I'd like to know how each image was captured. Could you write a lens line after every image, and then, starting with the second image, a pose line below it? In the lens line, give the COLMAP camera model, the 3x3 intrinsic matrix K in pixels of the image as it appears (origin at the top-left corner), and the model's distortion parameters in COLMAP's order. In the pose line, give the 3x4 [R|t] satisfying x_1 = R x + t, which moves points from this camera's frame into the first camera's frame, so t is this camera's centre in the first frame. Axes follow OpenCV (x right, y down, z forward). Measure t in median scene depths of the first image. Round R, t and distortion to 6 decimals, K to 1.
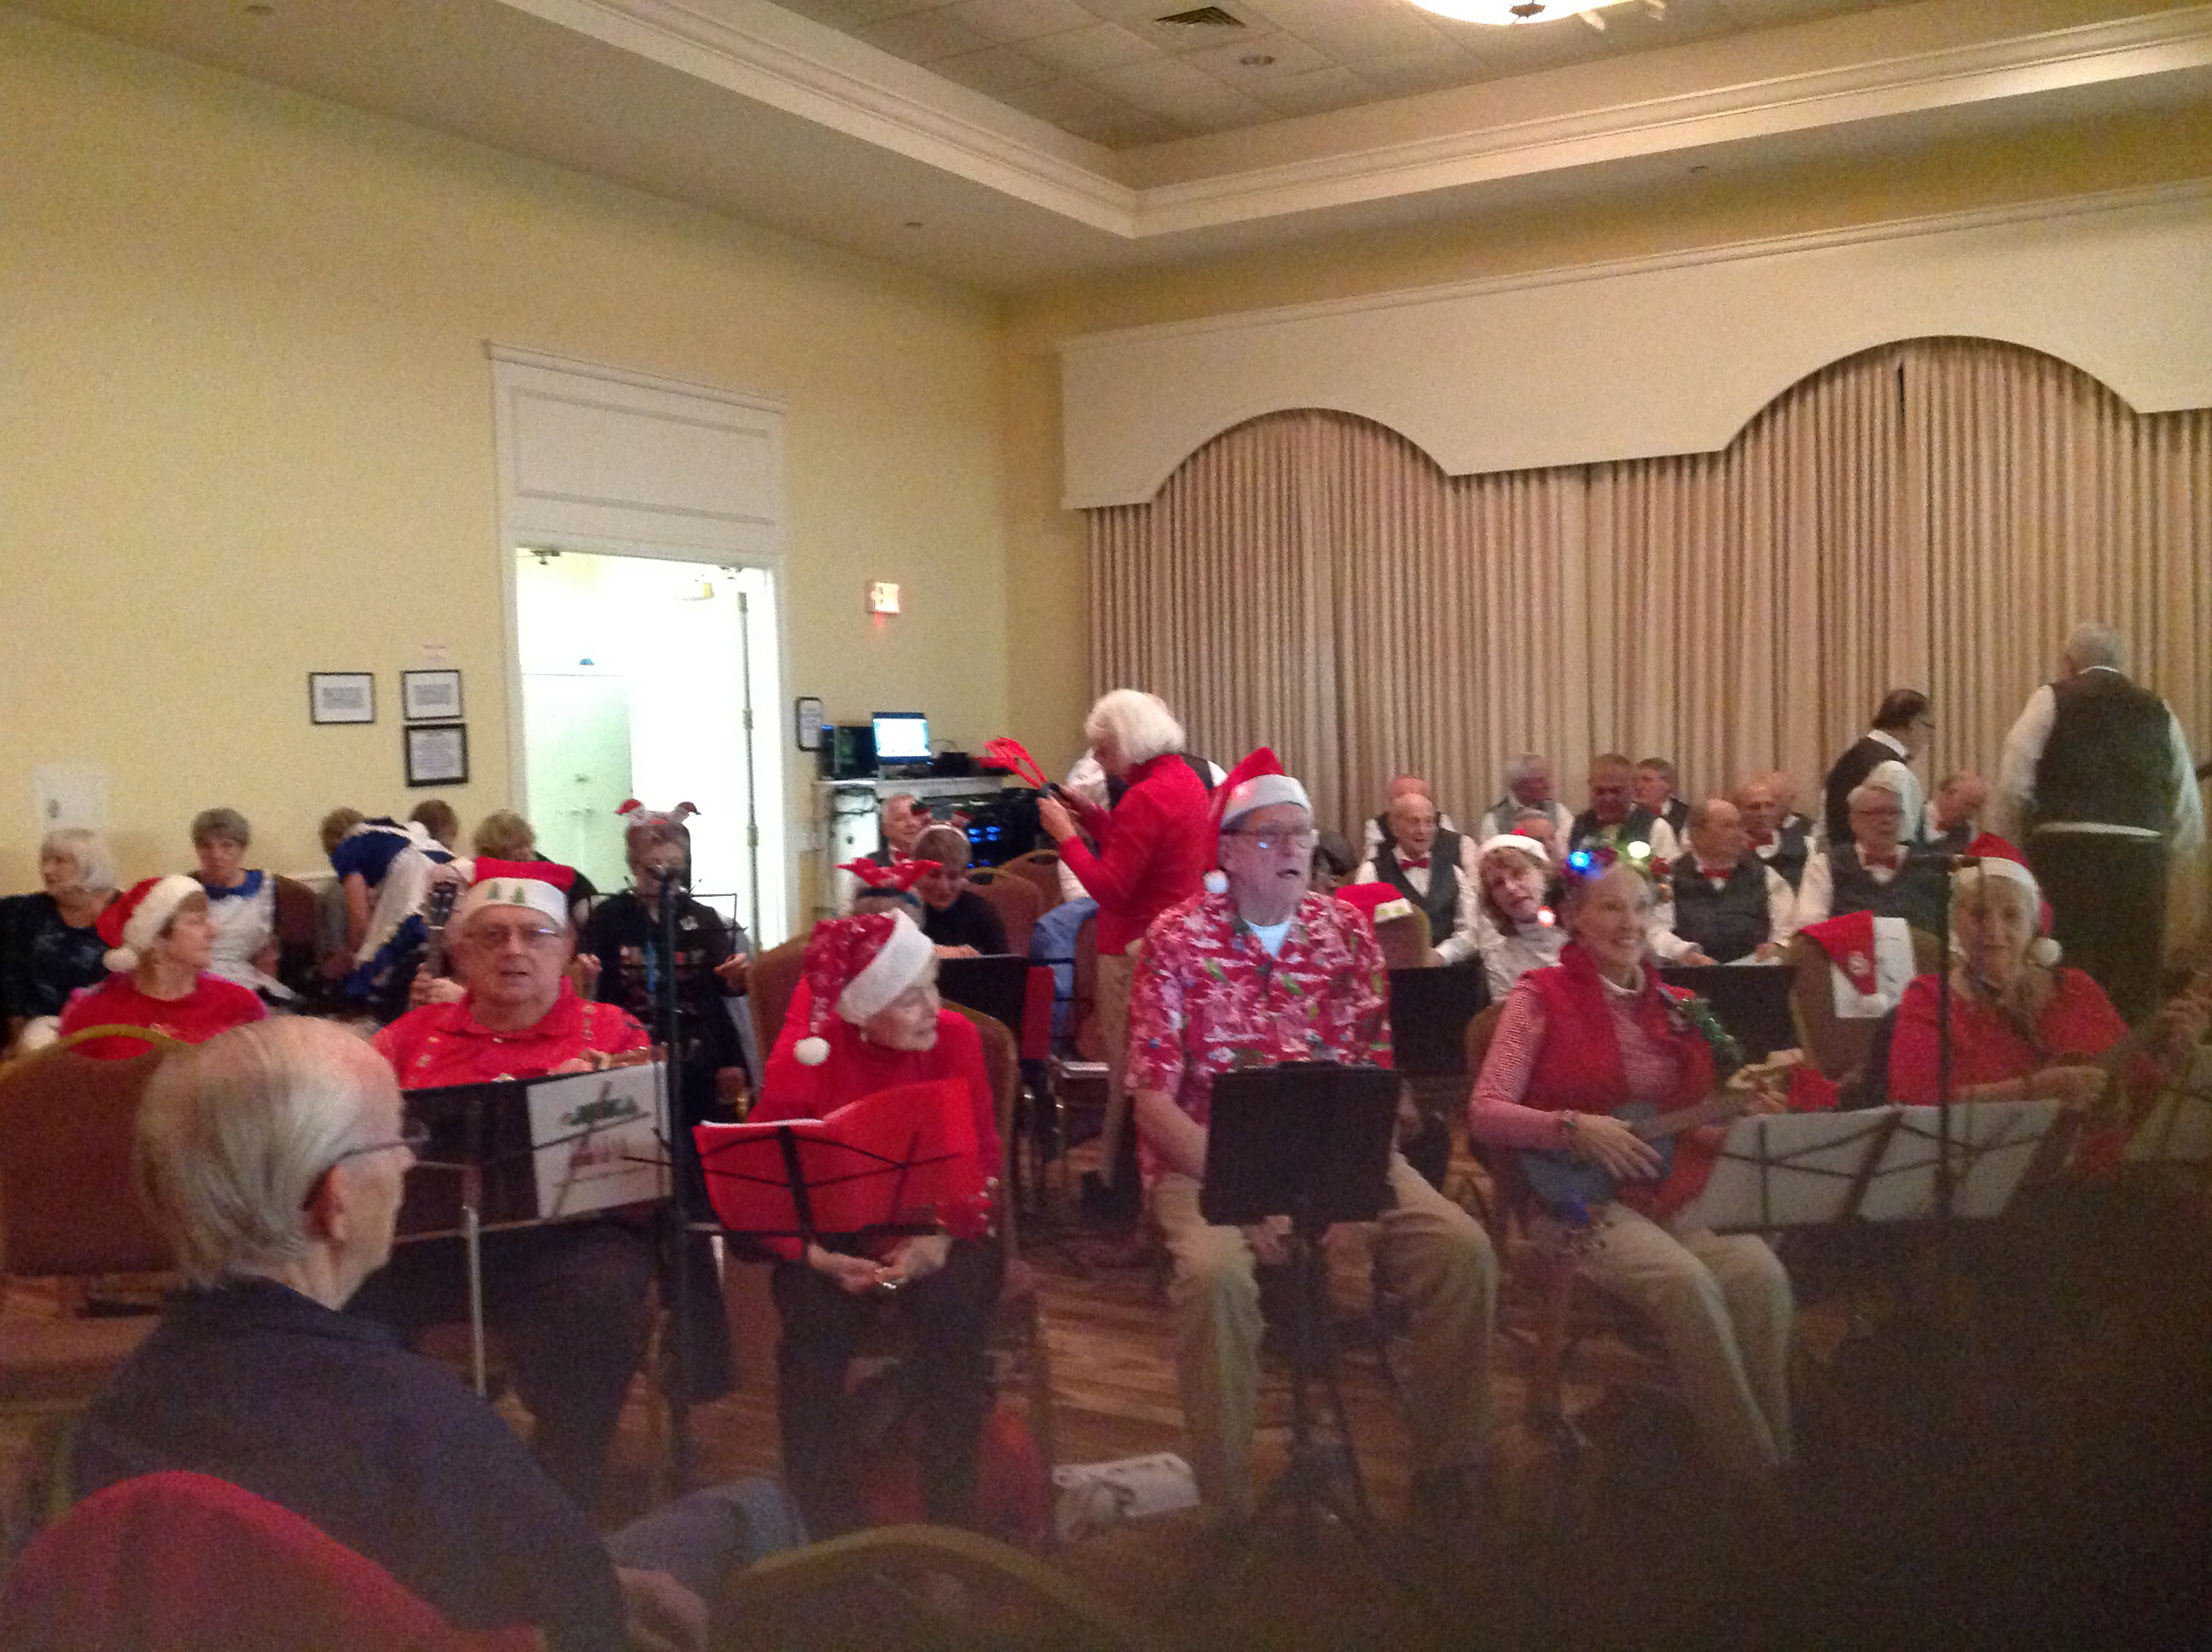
lens RADIAL K [[2095.7, 0, 1106.0], [0, 2095.7, 826.0], [0, 0, 1]] dist [0.159110, -0.381890]
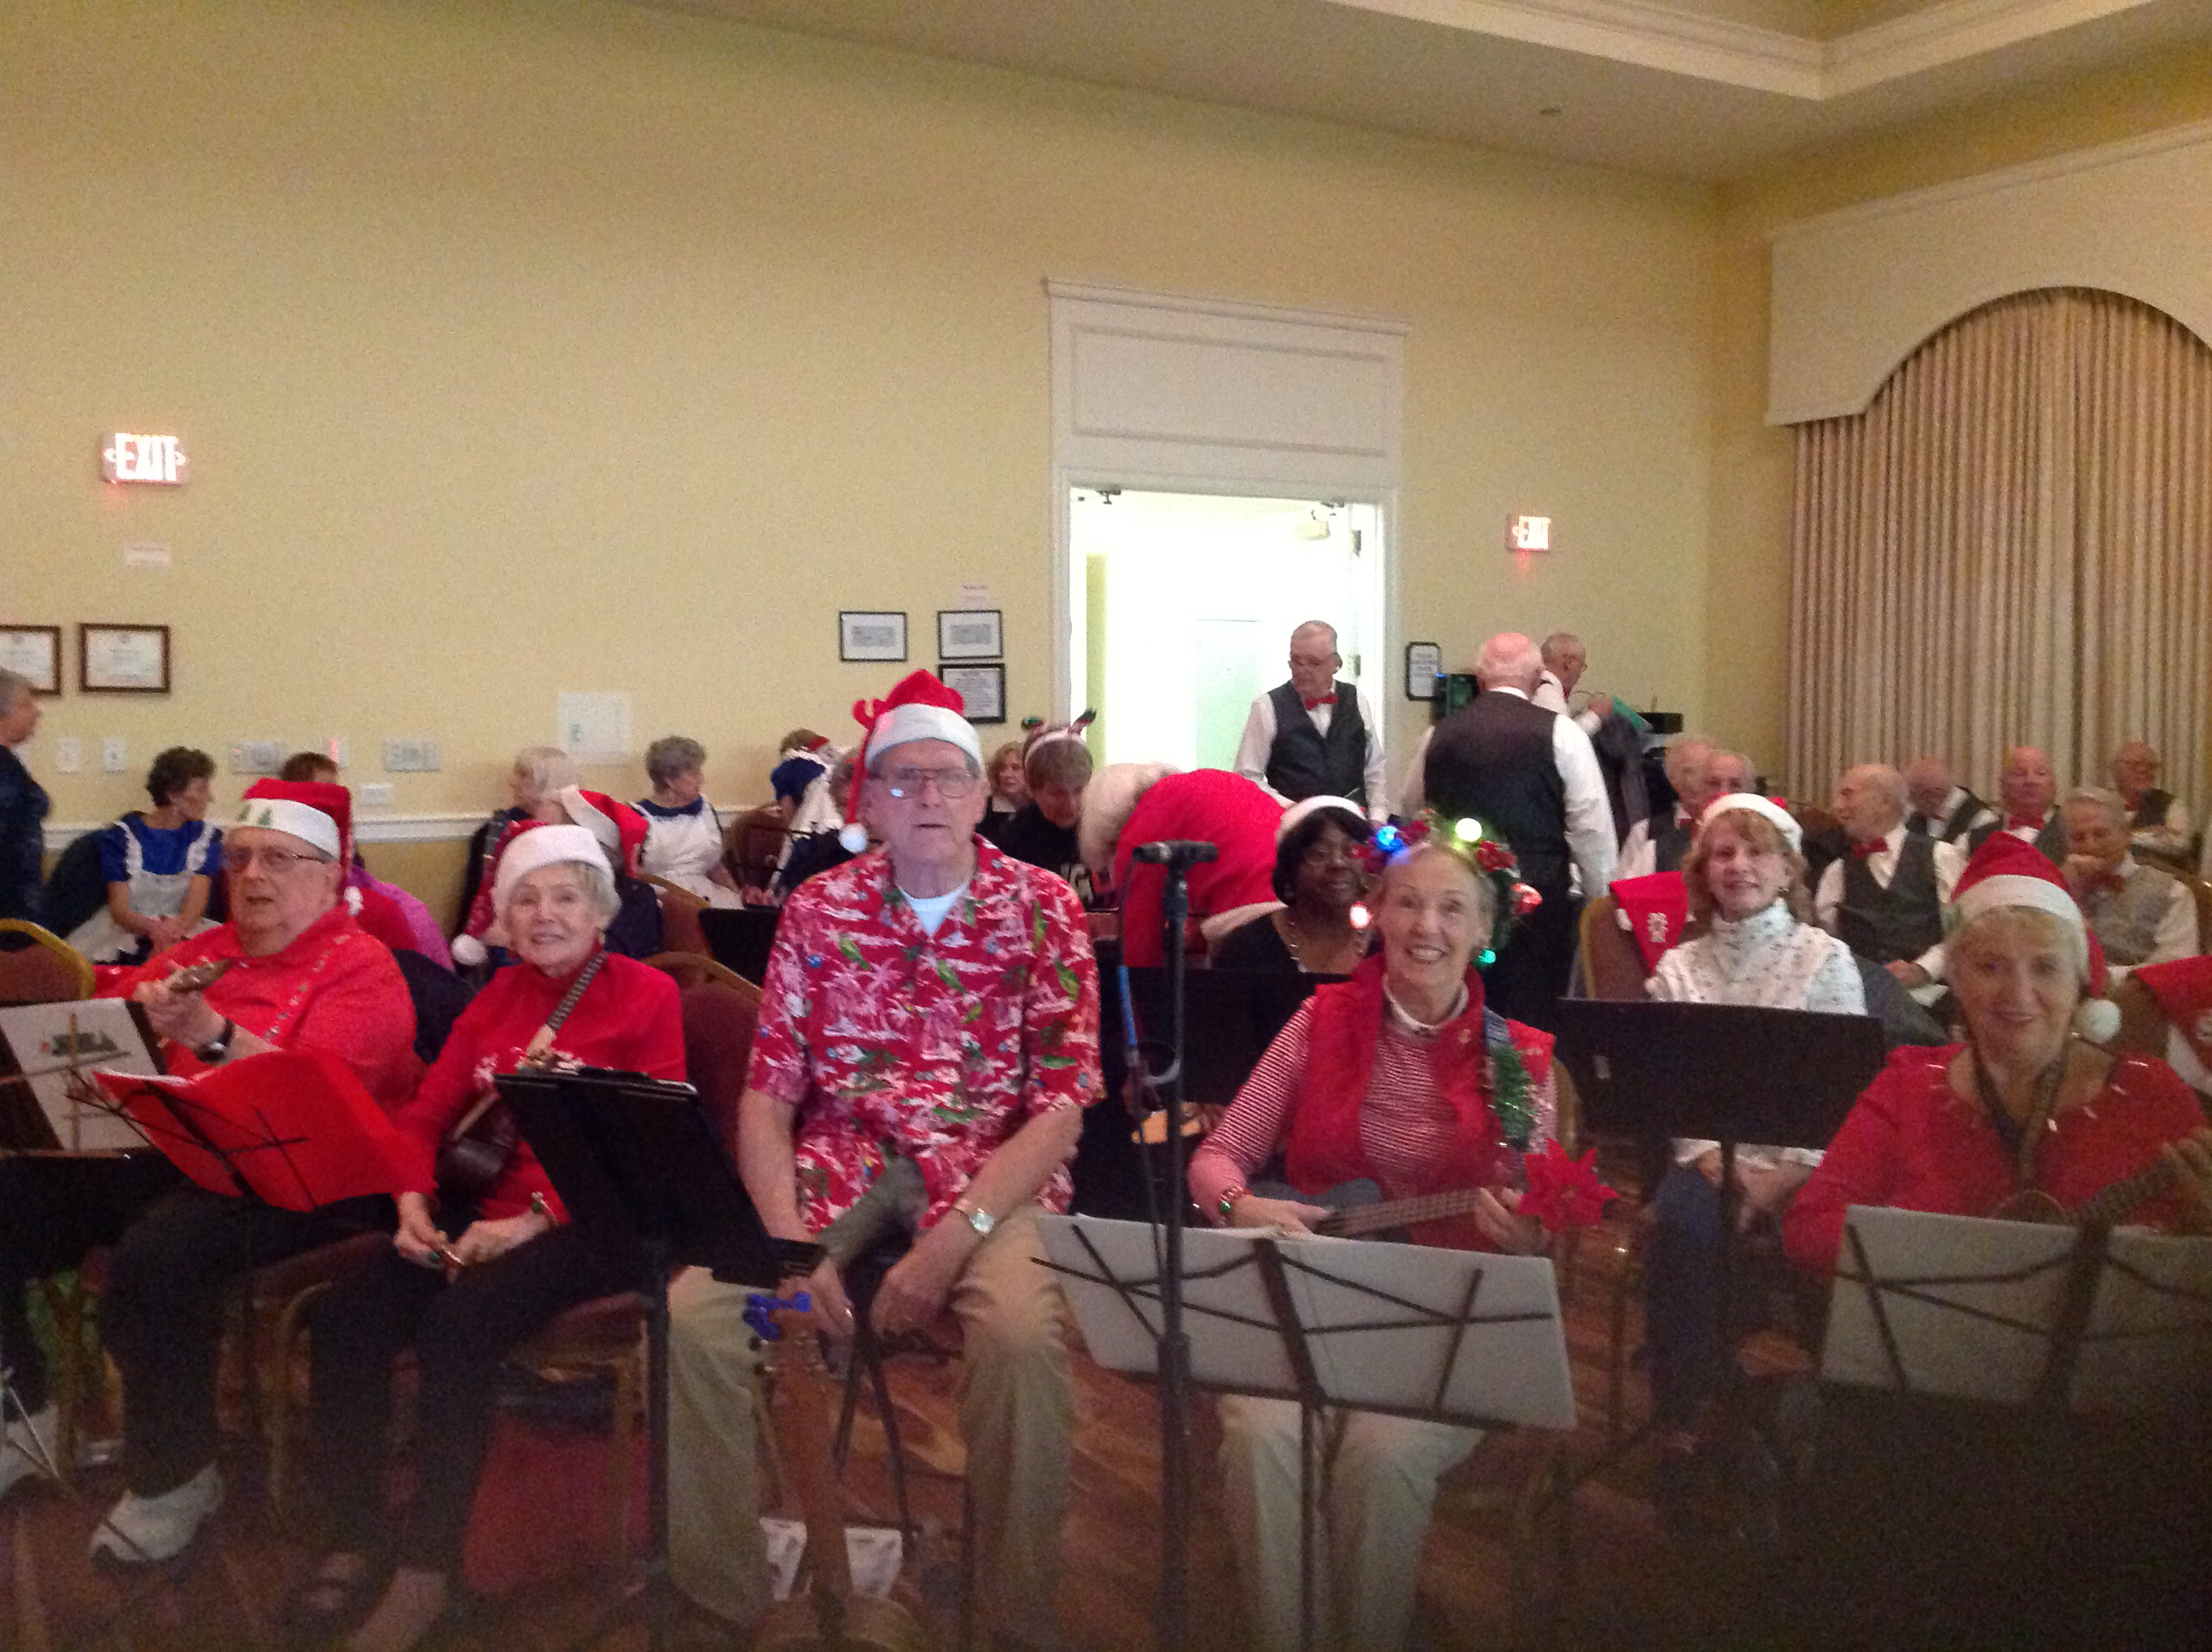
lens RADIAL K [[2095.7, 0, 1106.0], [0, 2095.7, 826.0], [0, 0, 1]] dist [0.159110, -0.381890]
pose [[0.881940, 0.048868, -0.468821, 0.194459], [-0.039923, 0.998782, 0.029007, -0.001868], [0.469668, -0.006866, 0.882817, 0.128481]]
